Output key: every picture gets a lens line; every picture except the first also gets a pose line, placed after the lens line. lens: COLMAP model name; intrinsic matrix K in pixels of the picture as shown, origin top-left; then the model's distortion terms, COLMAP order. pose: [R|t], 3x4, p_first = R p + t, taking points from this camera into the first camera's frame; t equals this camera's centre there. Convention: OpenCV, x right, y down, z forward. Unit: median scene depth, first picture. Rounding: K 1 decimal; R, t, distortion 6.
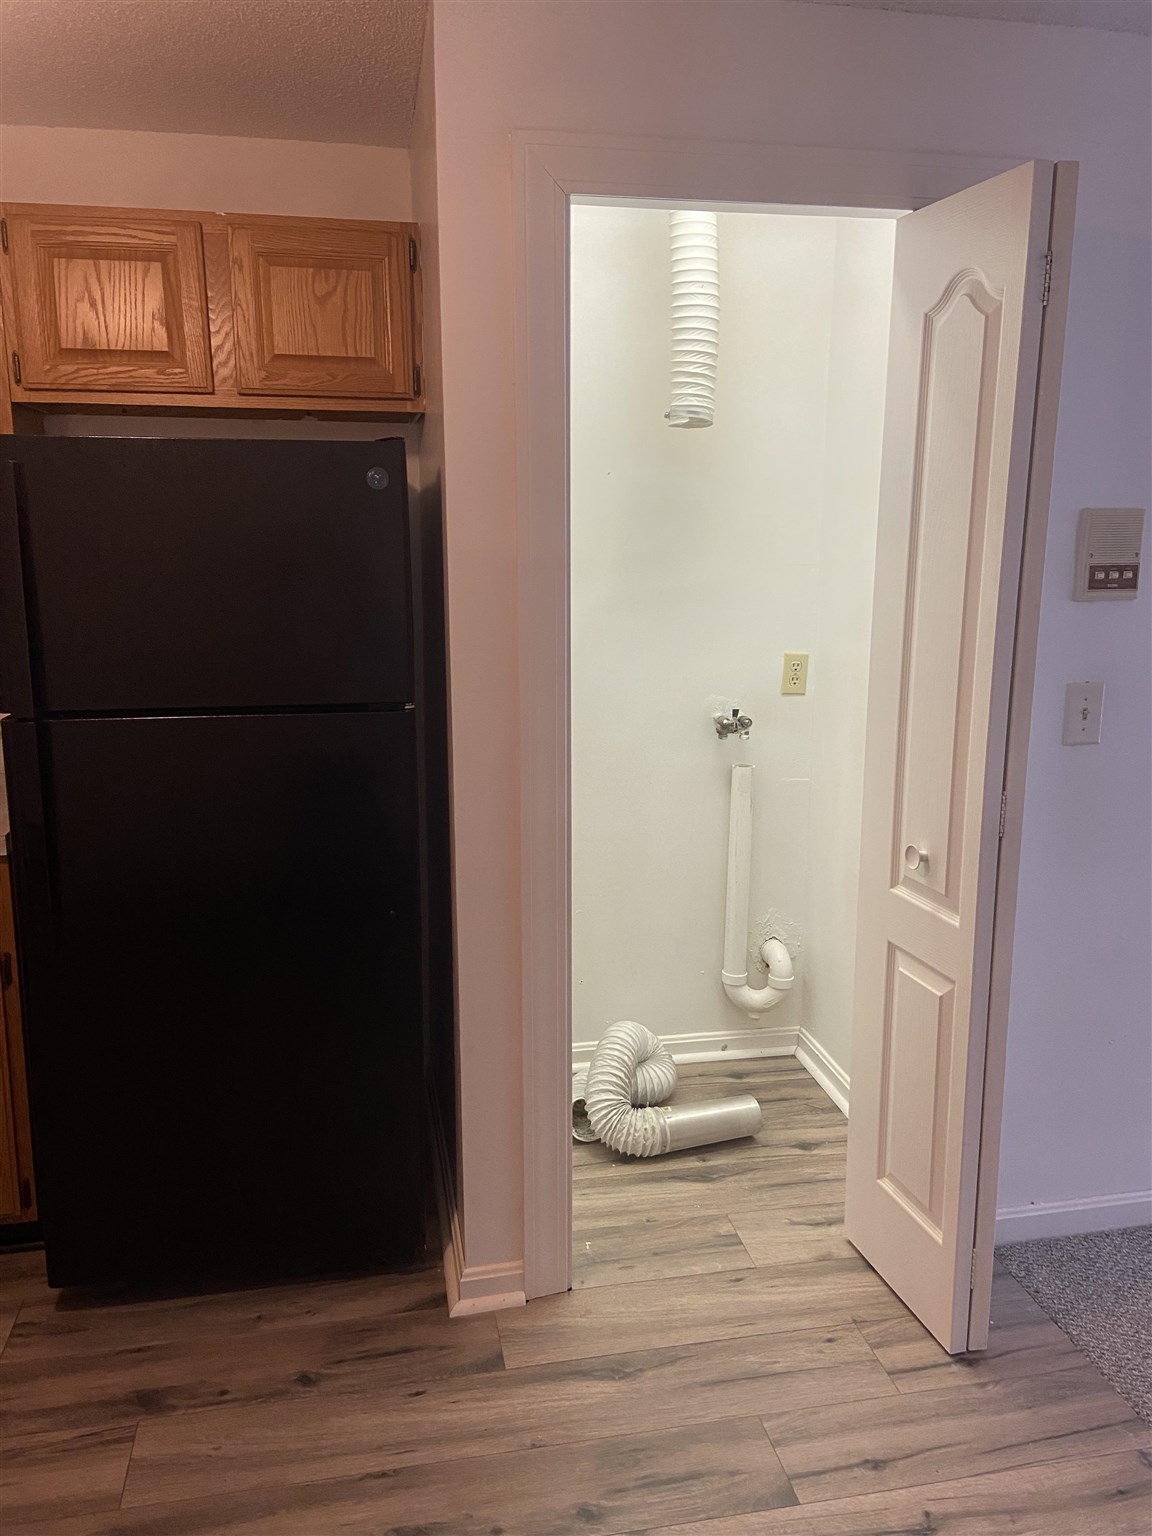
lens RADIAL K [[1112.2, 0, 576.0], [0, 1112.2, 768.0], [0, 0, 1]] dist [0.122643, -0.154667]
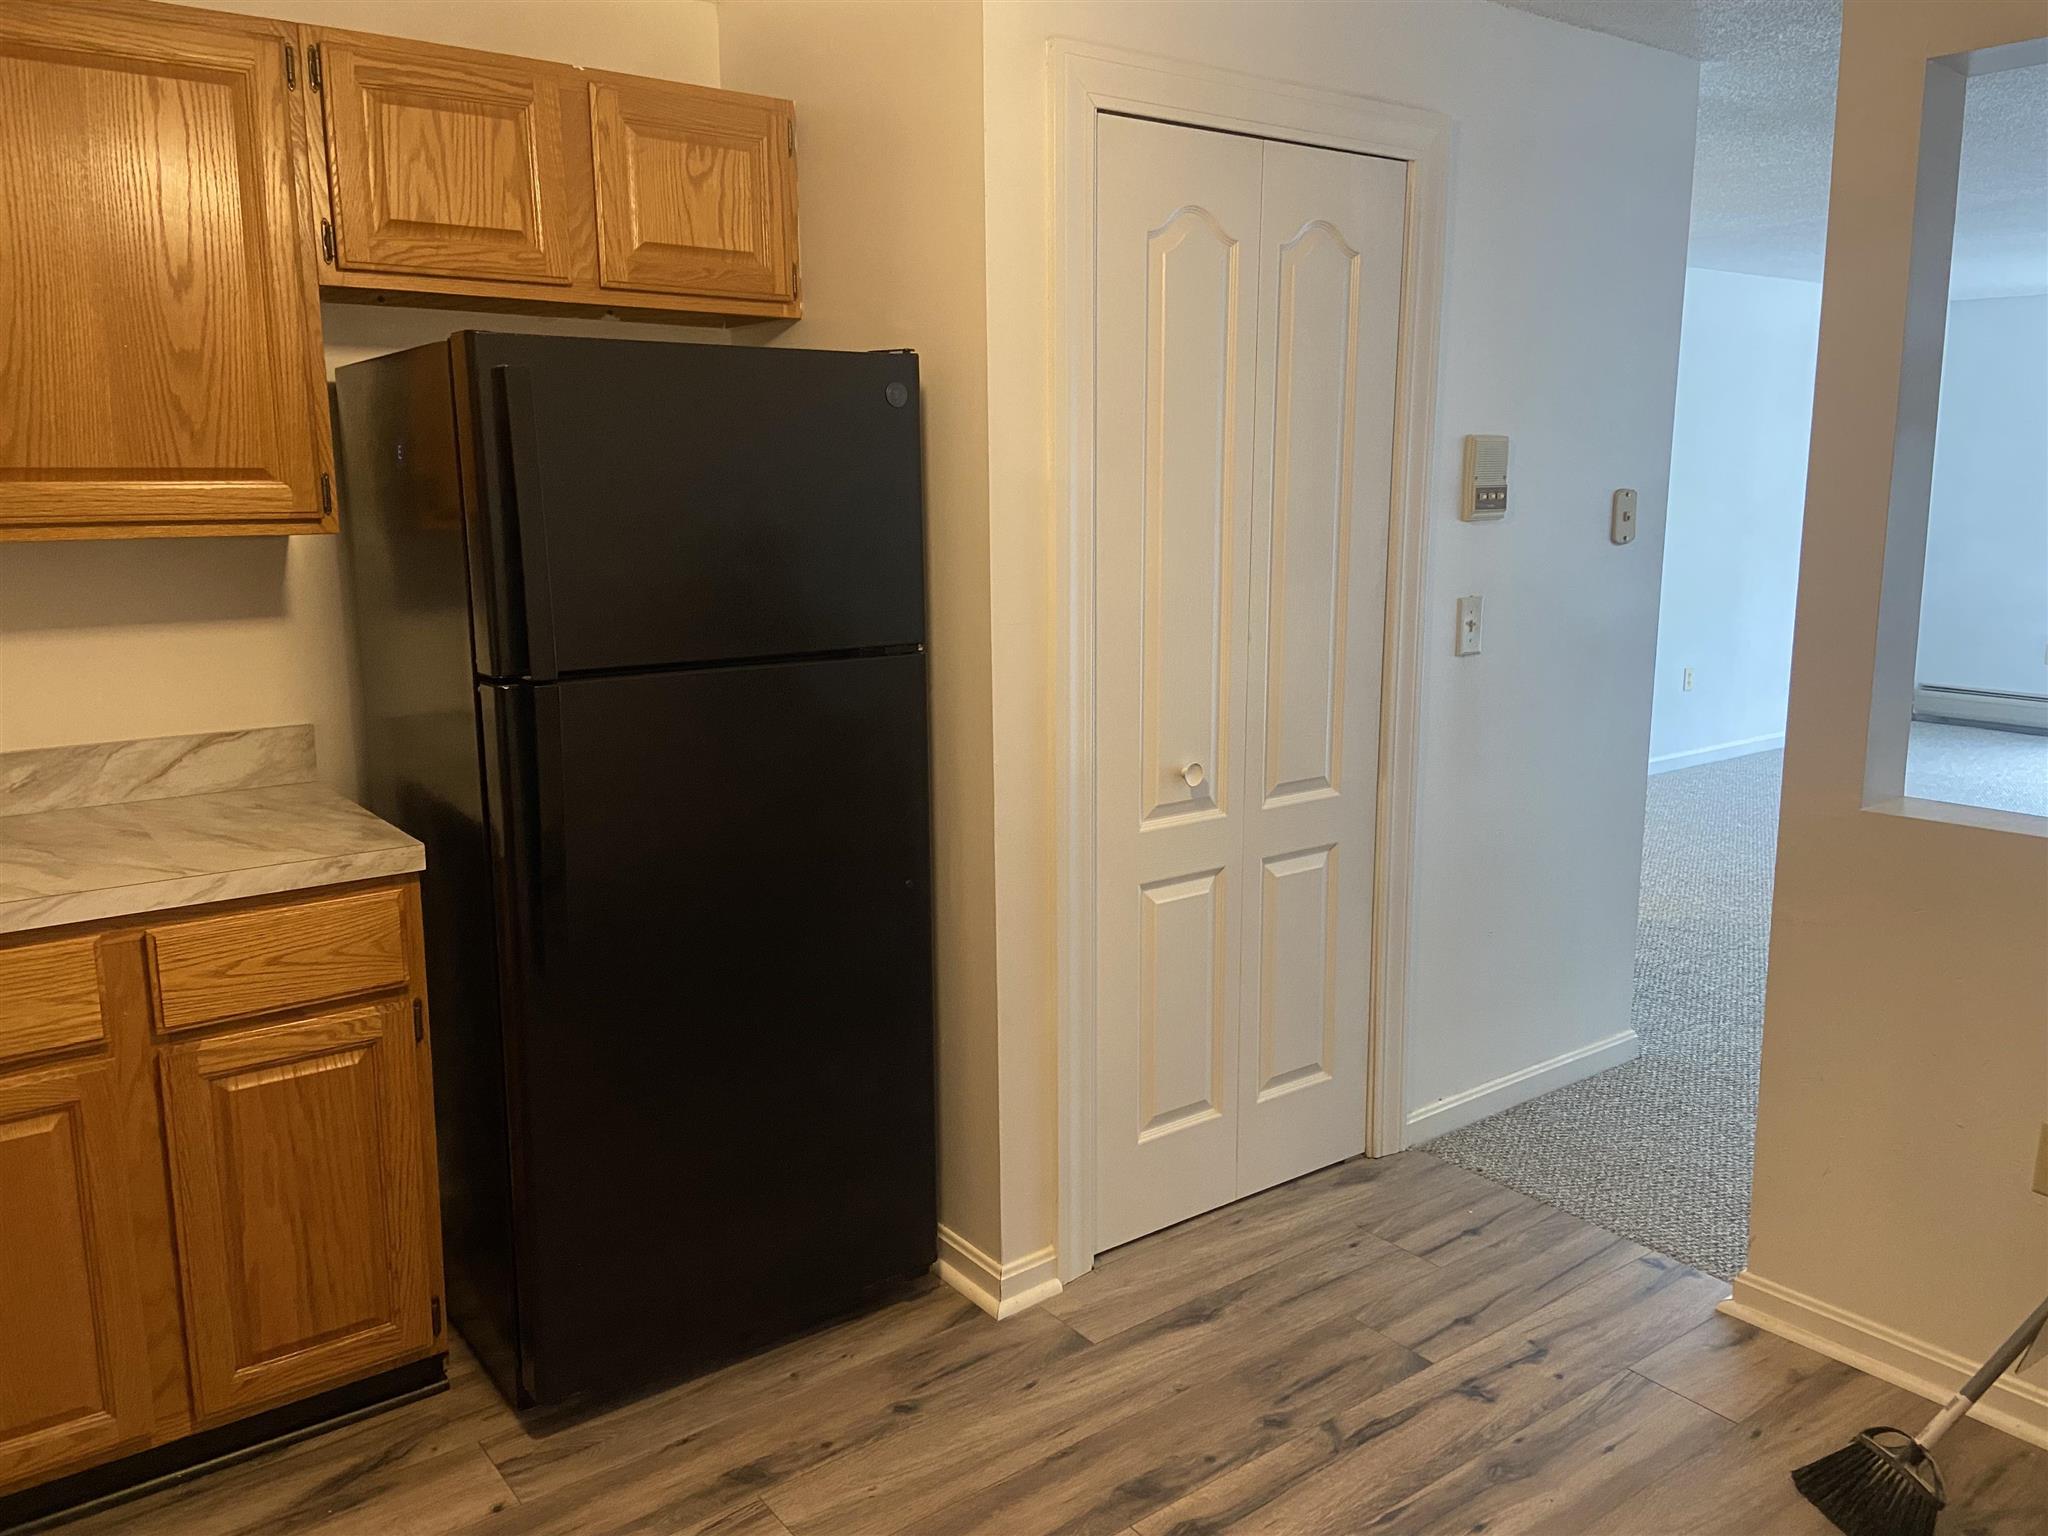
lens RADIAL K [[1483.0, 0, 1032.2], [0, 1483.0, 756.4], [0, 0, 1]] dist [0.122643, -0.154667]
pose [[0.901898, -0.083841, 0.423734, -0.531188], [0.091334, 0.995817, 0.002636, 0.033729], [-0.422182, 0.036324, 0.905783, -0.108954]]
